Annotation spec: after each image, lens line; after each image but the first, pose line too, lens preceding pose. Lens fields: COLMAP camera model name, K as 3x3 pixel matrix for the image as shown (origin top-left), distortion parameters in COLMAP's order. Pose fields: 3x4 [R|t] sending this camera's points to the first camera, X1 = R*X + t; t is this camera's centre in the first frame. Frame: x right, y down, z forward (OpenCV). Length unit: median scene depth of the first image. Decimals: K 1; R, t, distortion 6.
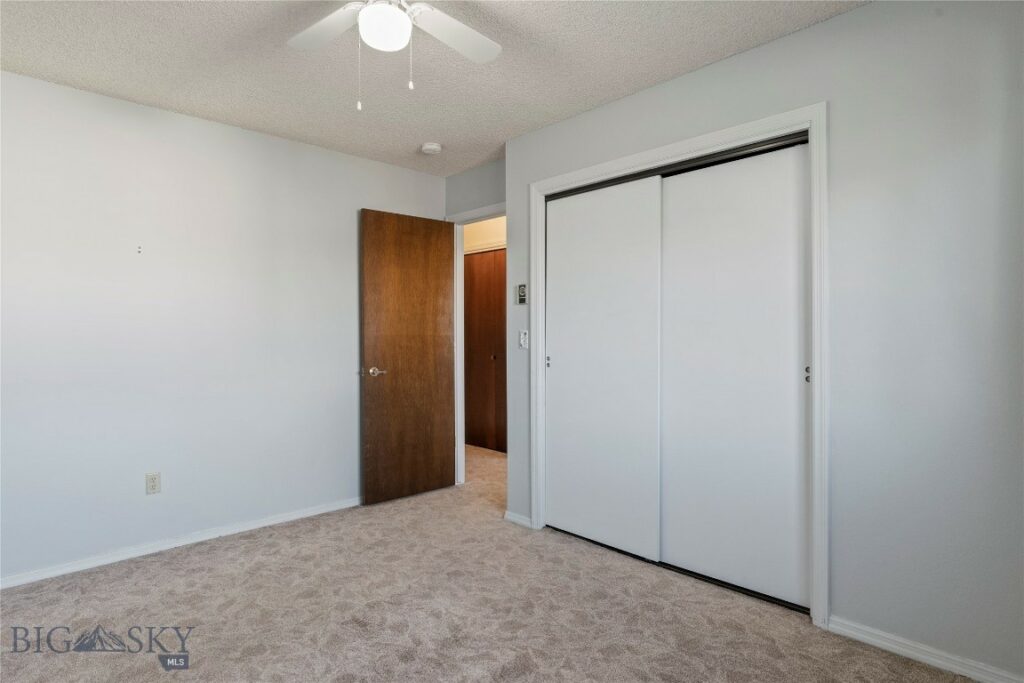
lens RADIAL K [[552.9, 0, 512.6], [0, 552.9, 334.7], [0, 0, 1]] dist [0.001693, 0.000364]
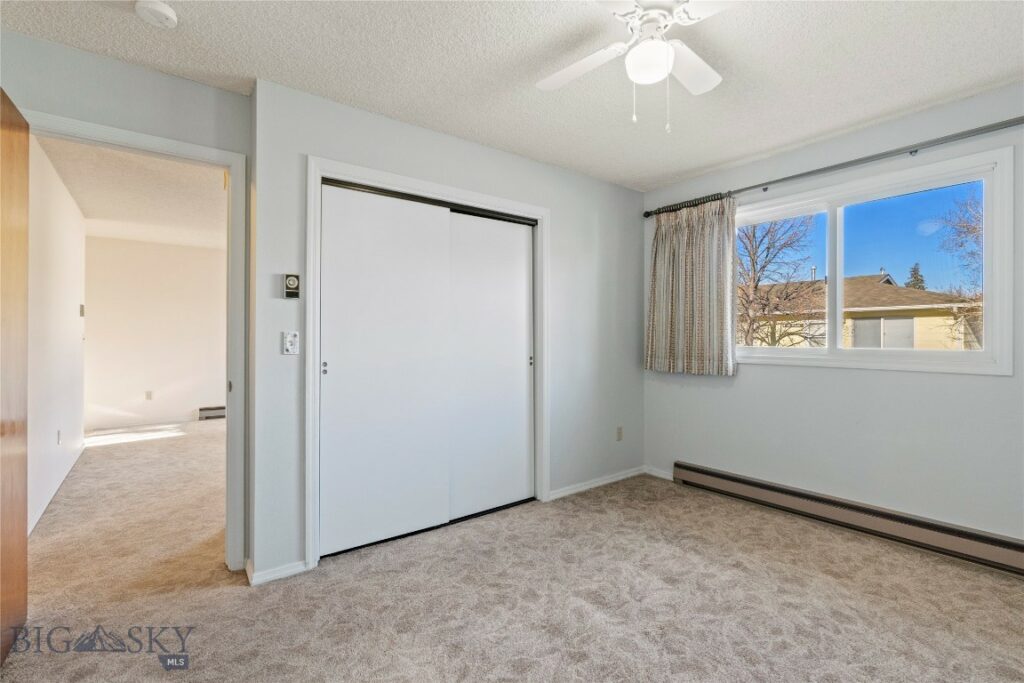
lens RADIAL K [[464.5, 0, 518.9], [0, 464.5, 338.1], [0, 0, 1]] dist [-0.003524, -0.001282]
pose [[0.107651, 0.004974, 0.994176, -0.738433], [0.001168, 0.999986, -0.005130, 0.006625], [-0.994188, 0.001713, 0.107644, 0.722088]]
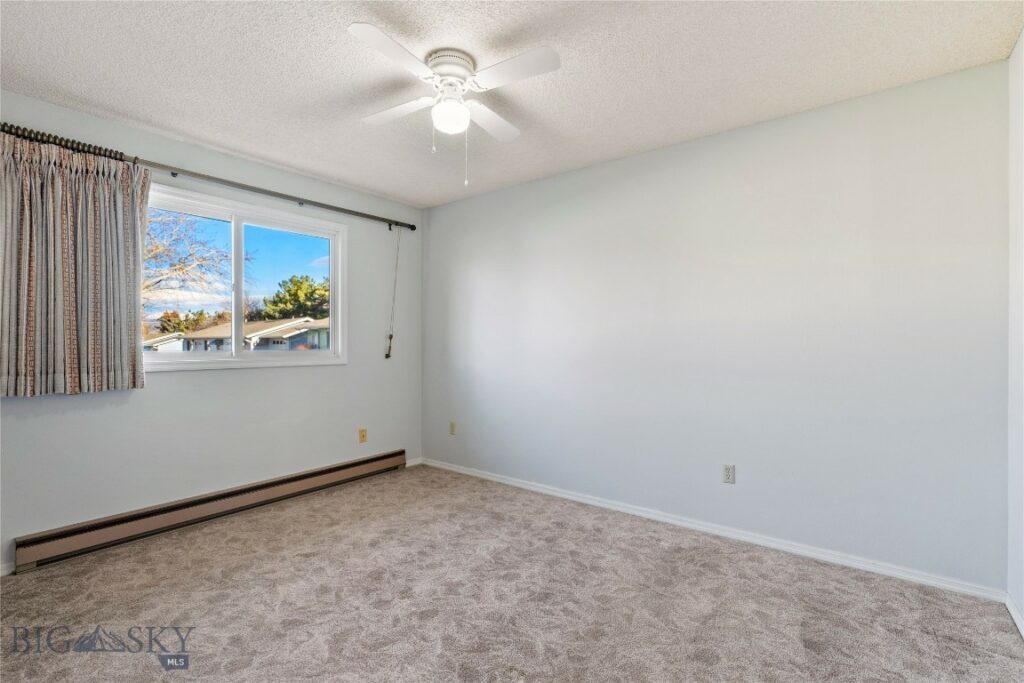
lens RADIAL K [[464.5, 0, 512.5], [0, 464.5, 349.1], [0, 0, 1]] dist [-0.003524, -0.001282]
pose [[-0.990338, 0.008456, -0.138415, -0.145088], [0.005880, 0.999802, 0.019011, 0.002540], [0.138548, 0.018013, -0.990192, 1.338788]]
